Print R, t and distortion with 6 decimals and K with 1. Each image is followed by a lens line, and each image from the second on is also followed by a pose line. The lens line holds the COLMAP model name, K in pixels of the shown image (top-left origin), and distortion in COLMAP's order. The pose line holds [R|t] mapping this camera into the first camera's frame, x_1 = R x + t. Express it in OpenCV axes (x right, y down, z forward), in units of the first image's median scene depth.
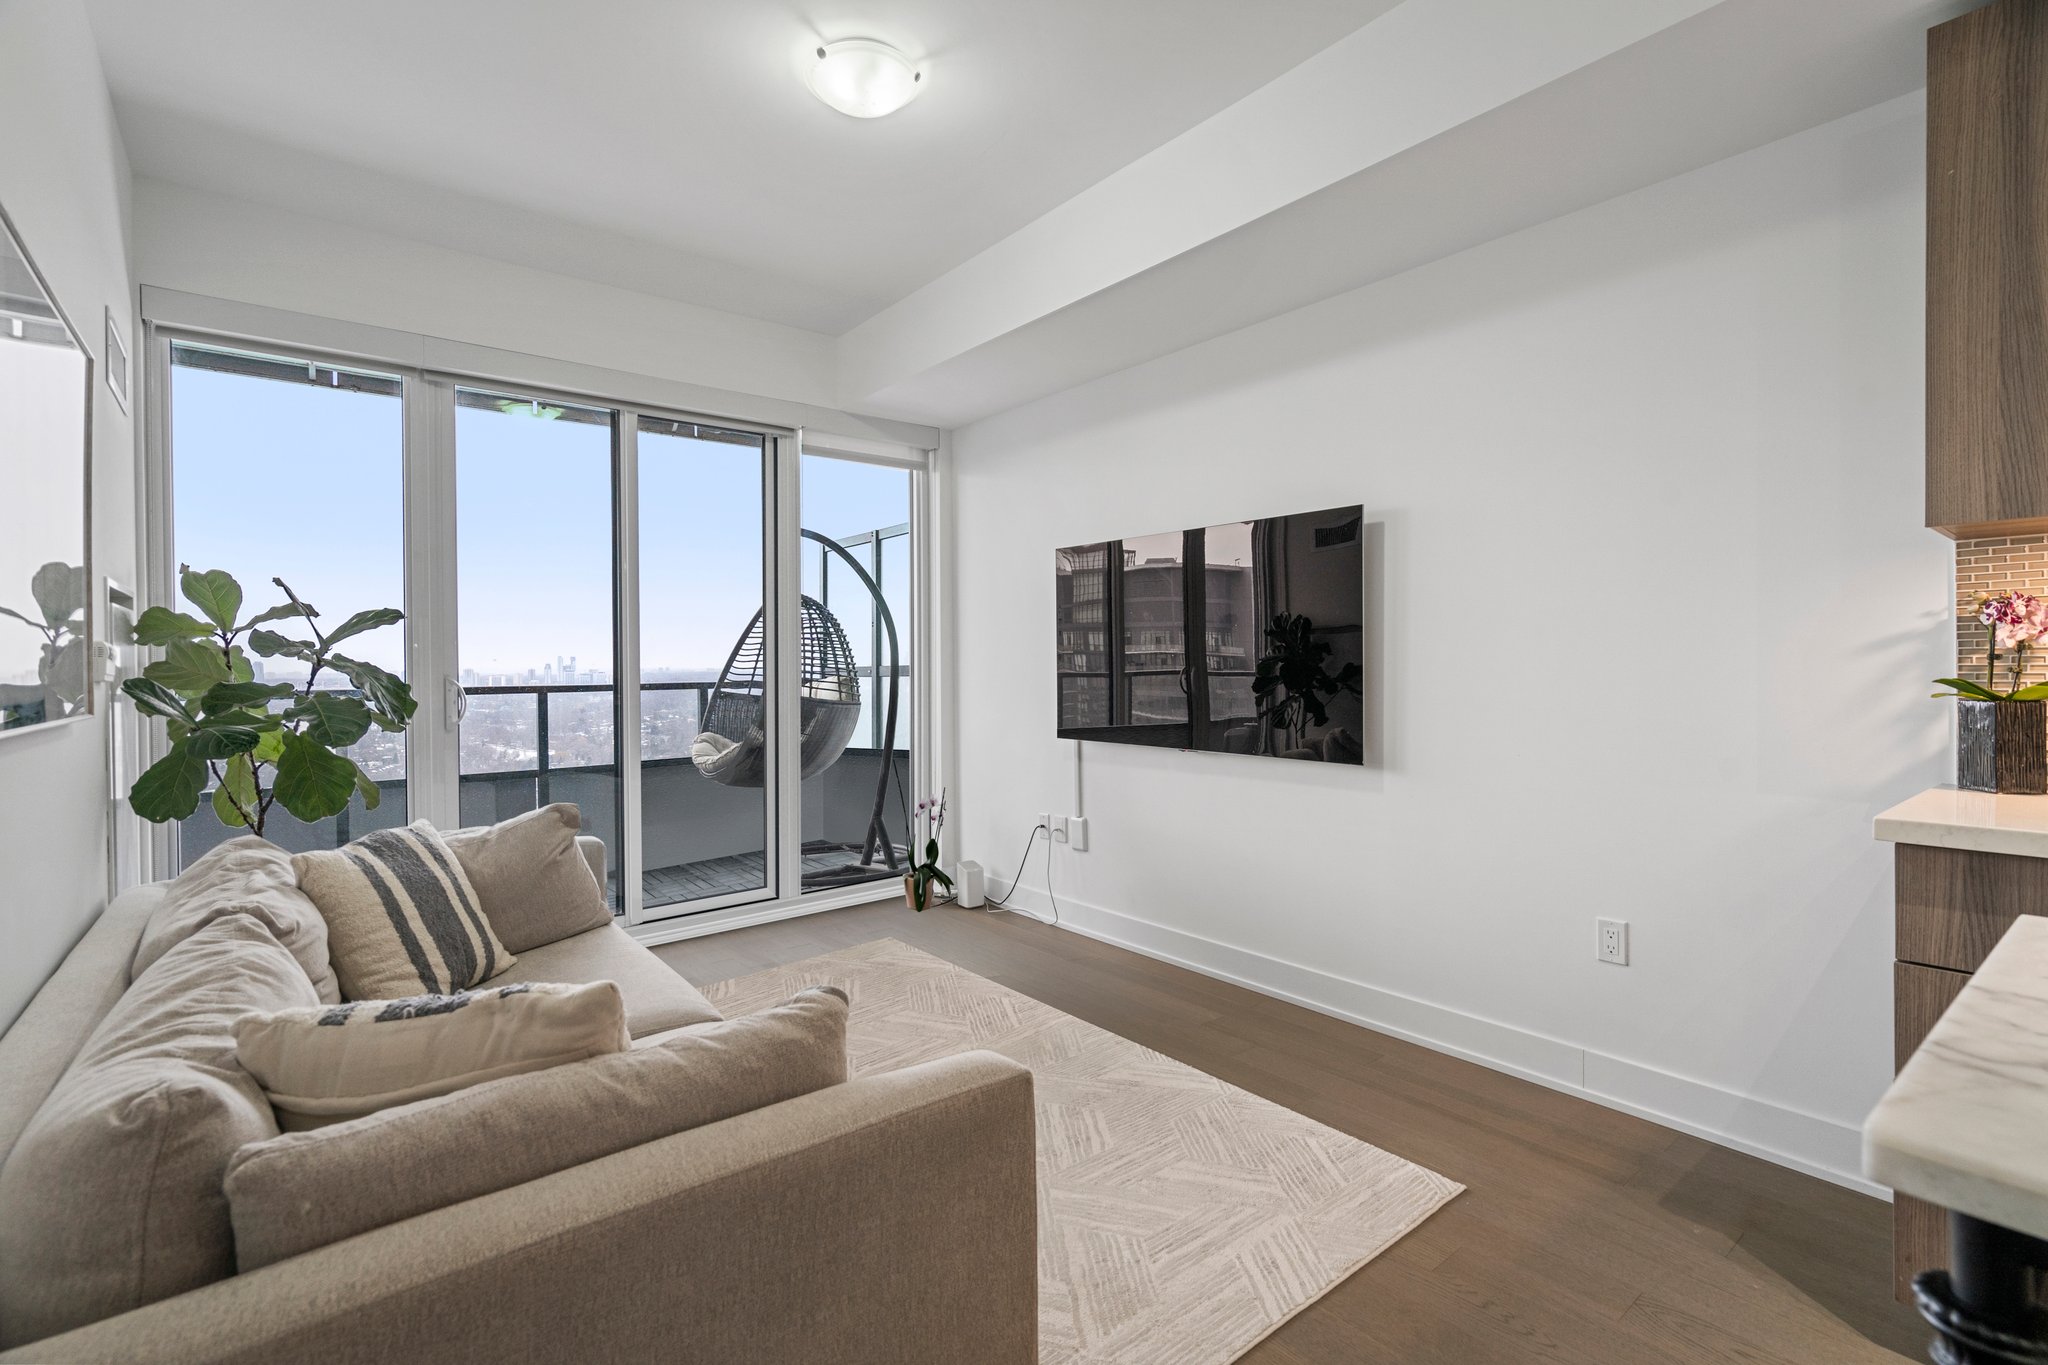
lens RADIAL K [[931.6, 0, 993.4], [0, 931.6, 673.4], [0, 0, 1]] dist [-0.010023, 0.004059]
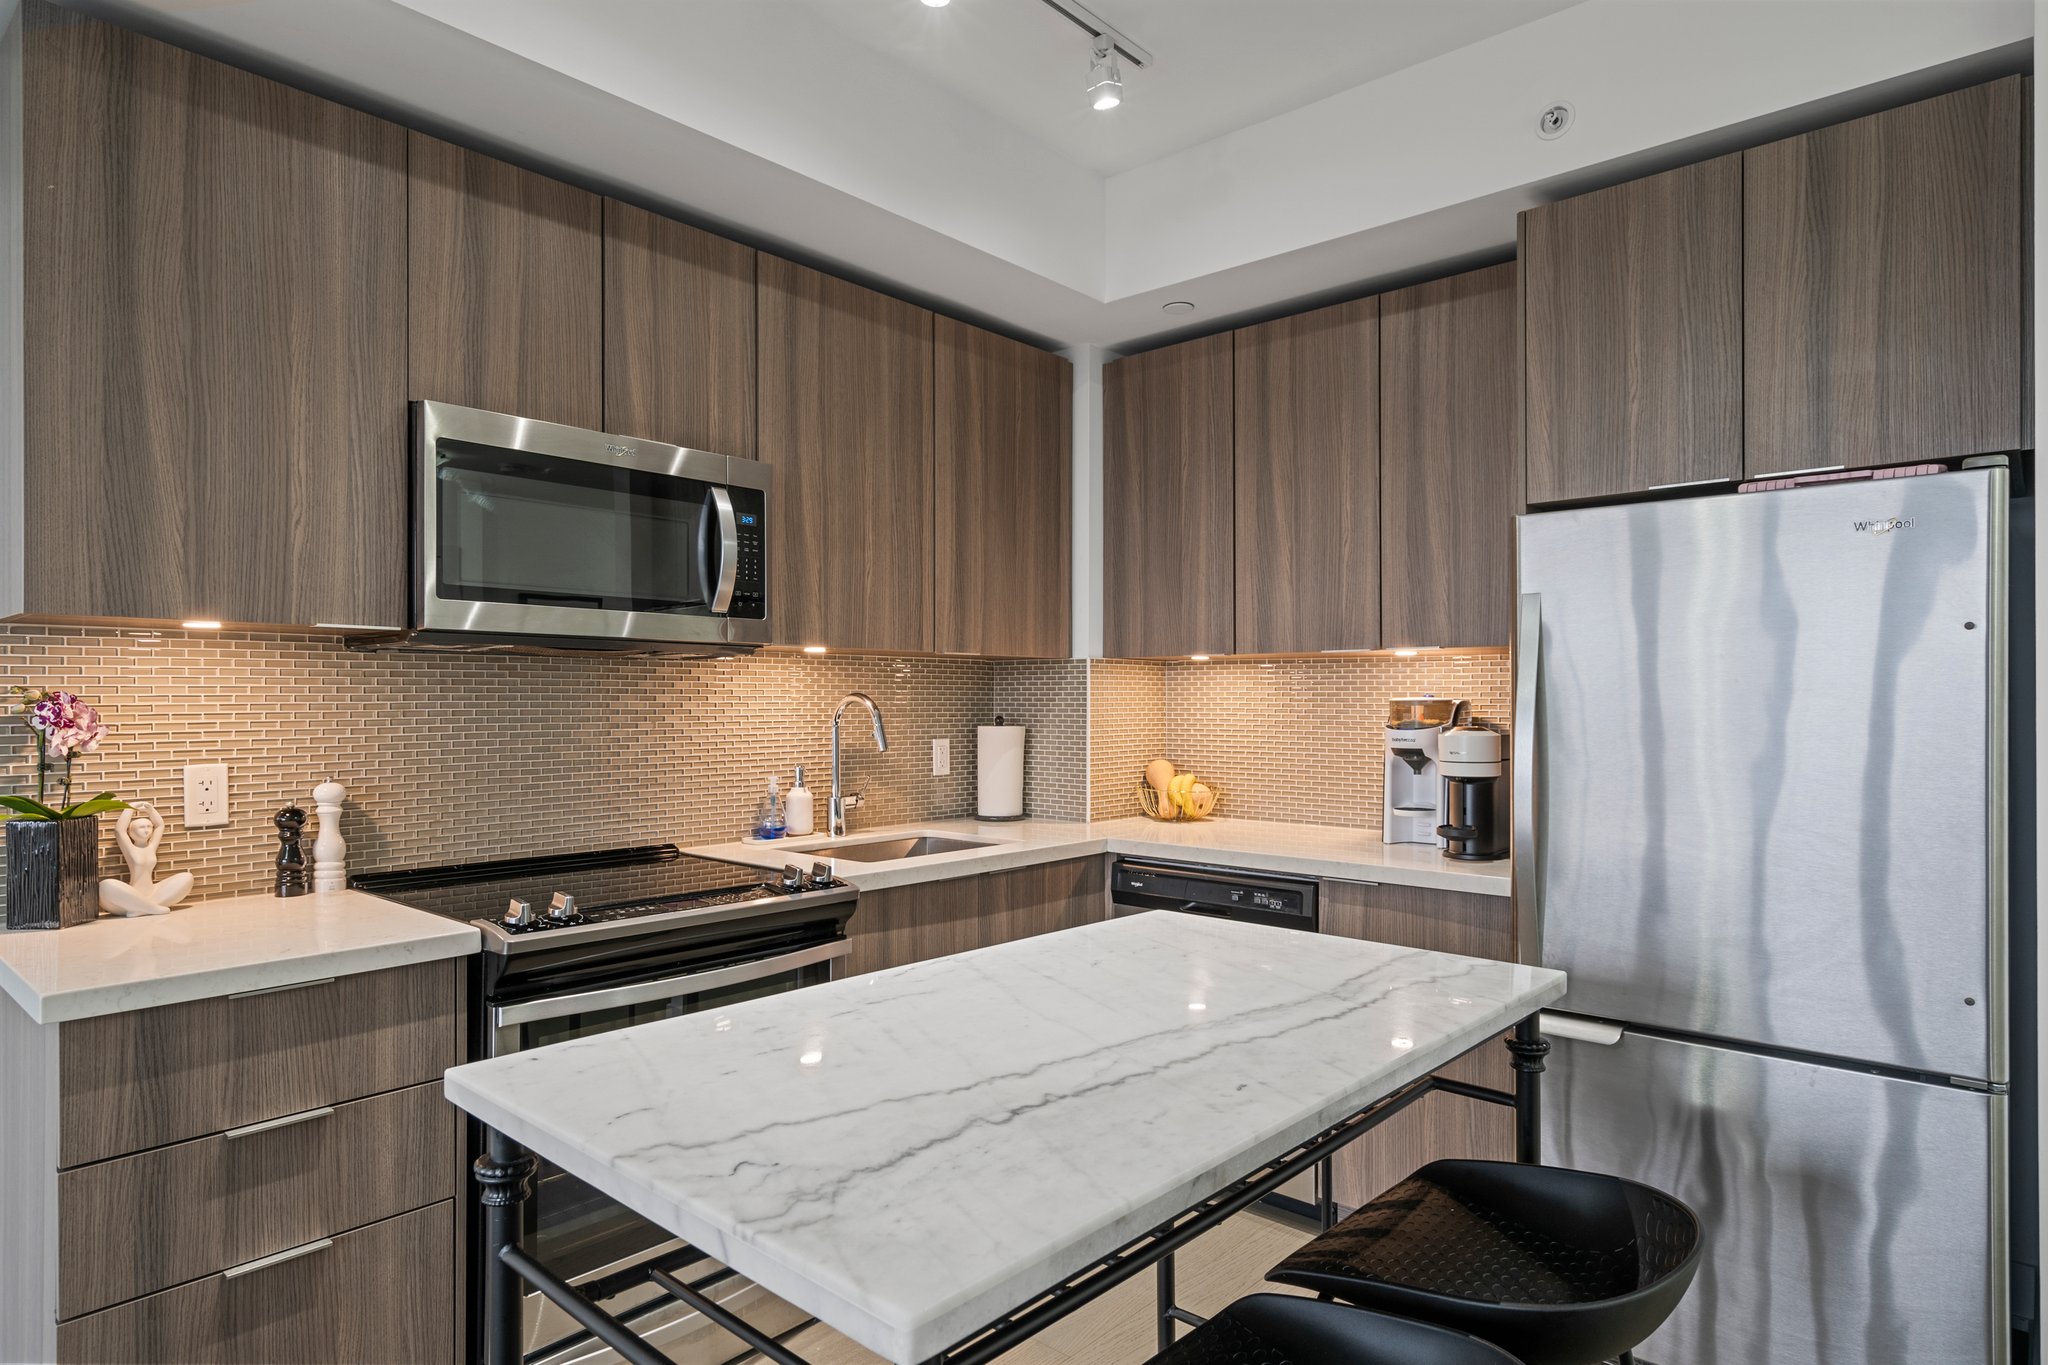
lens RADIAL K [[1156.6, 0, 1010.9], [0, 1156.6, 694.7], [0, 0, 1]] dist [0.003112, 0.000943]
pose [[-0.179182, 0.009656, 0.983769, -0.076356], [0.009623, 0.999921, -0.008062, -0.042355], [-0.983769, 0.008022, -0.179261, 0.203074]]
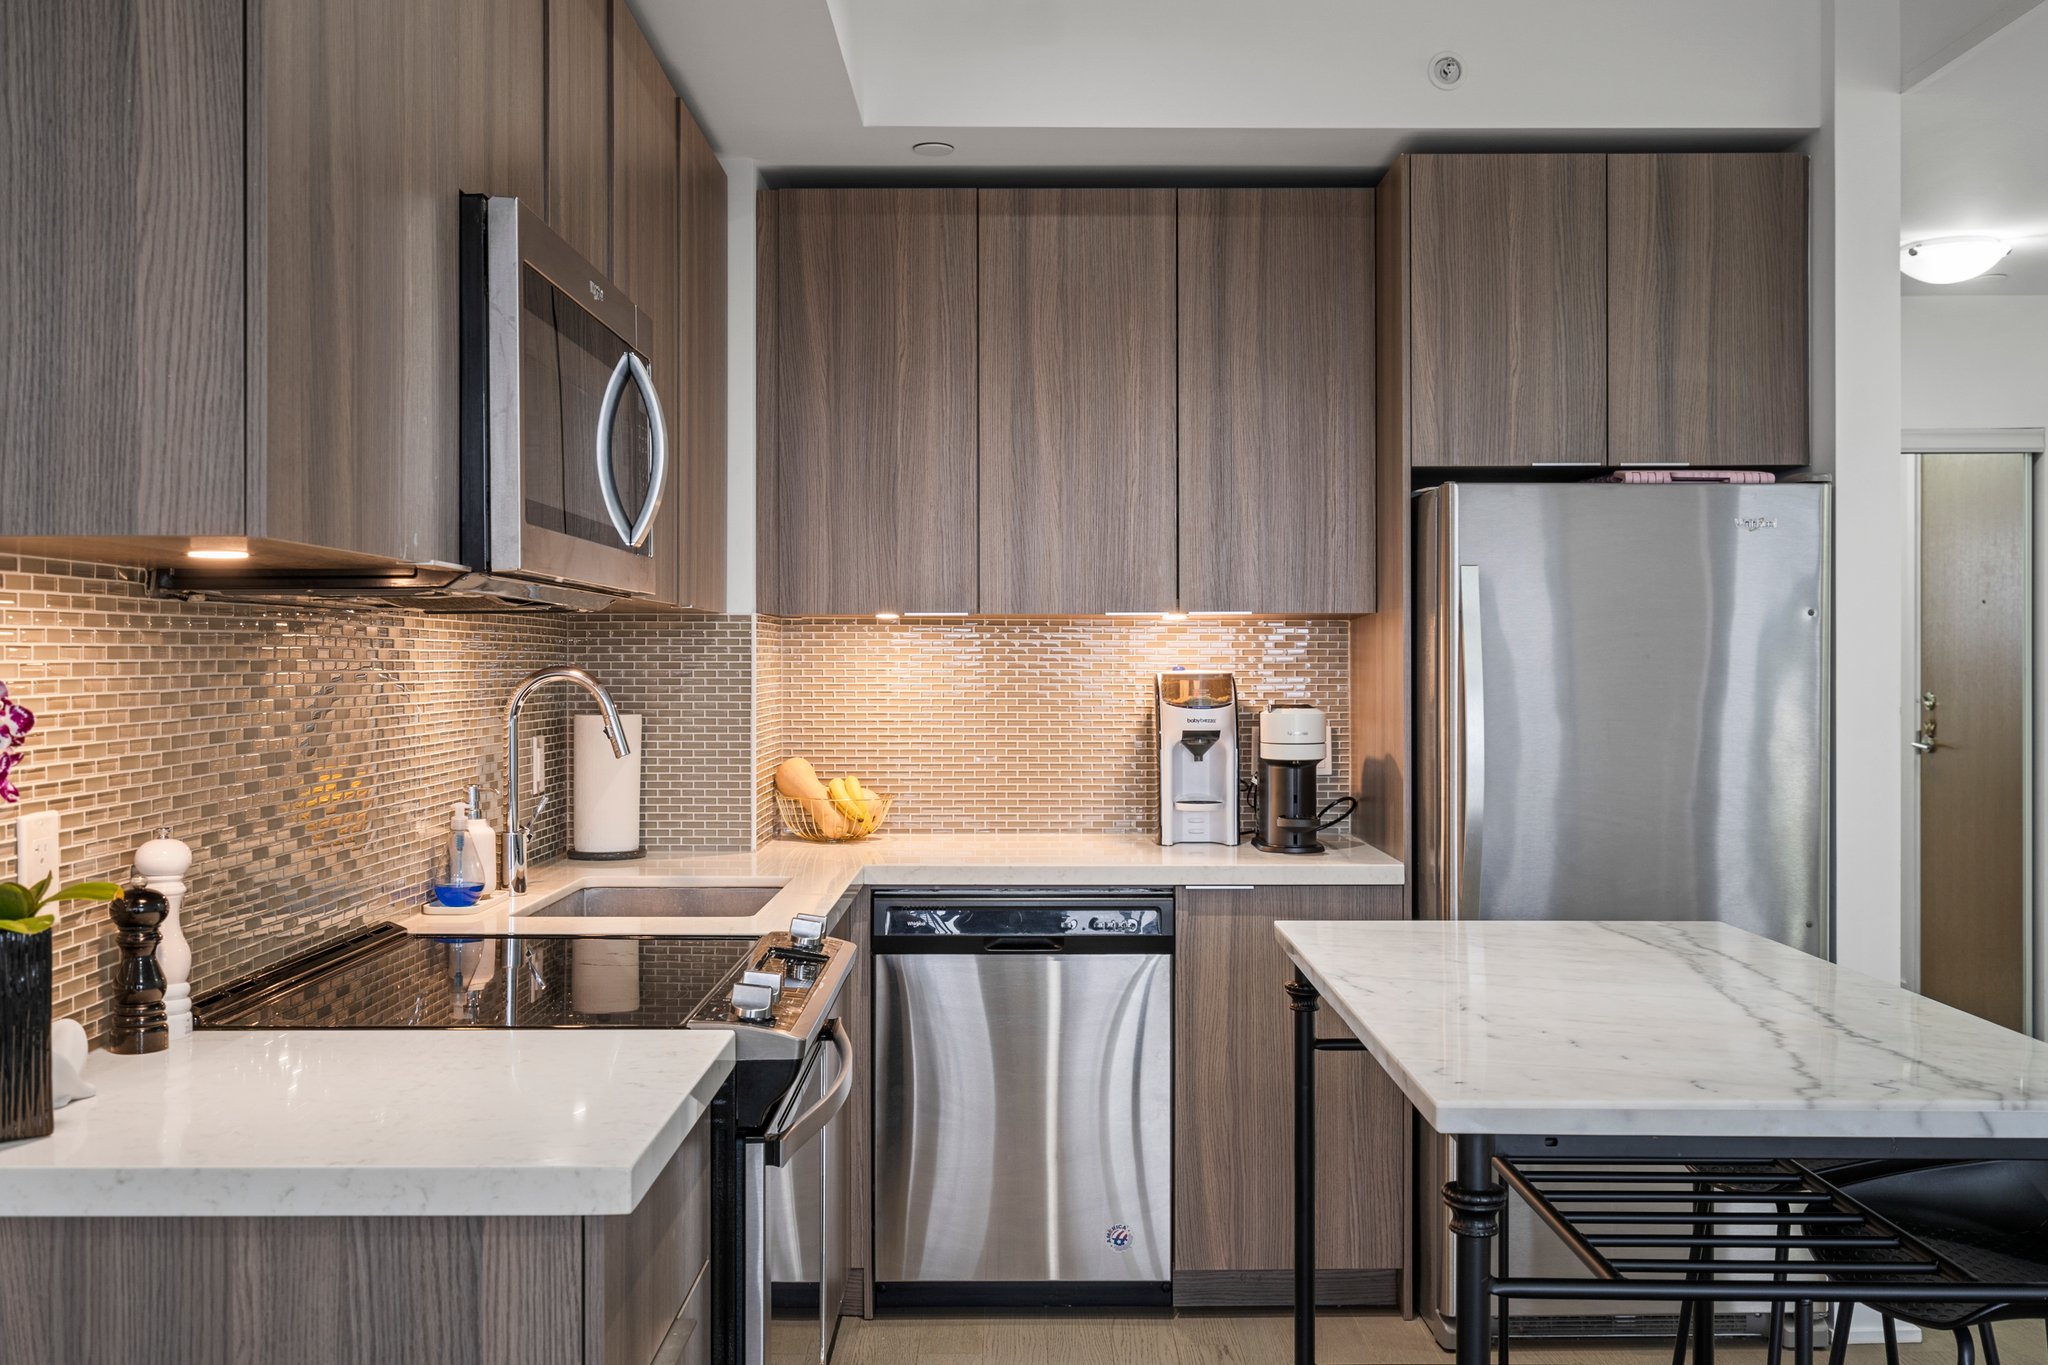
lens RADIAL K [[1914.4, 0, 1032.2], [0, 1914.4, 657.8], [0, 0, 1]] dist [0.005471, 0.000000]
pose [[-0.794259, 0.006936, 0.607540, 0.095261], [0.010442, 0.999943, 0.002235, -0.058885], [-0.607490, 0.008119, -0.794286, 0.890125]]
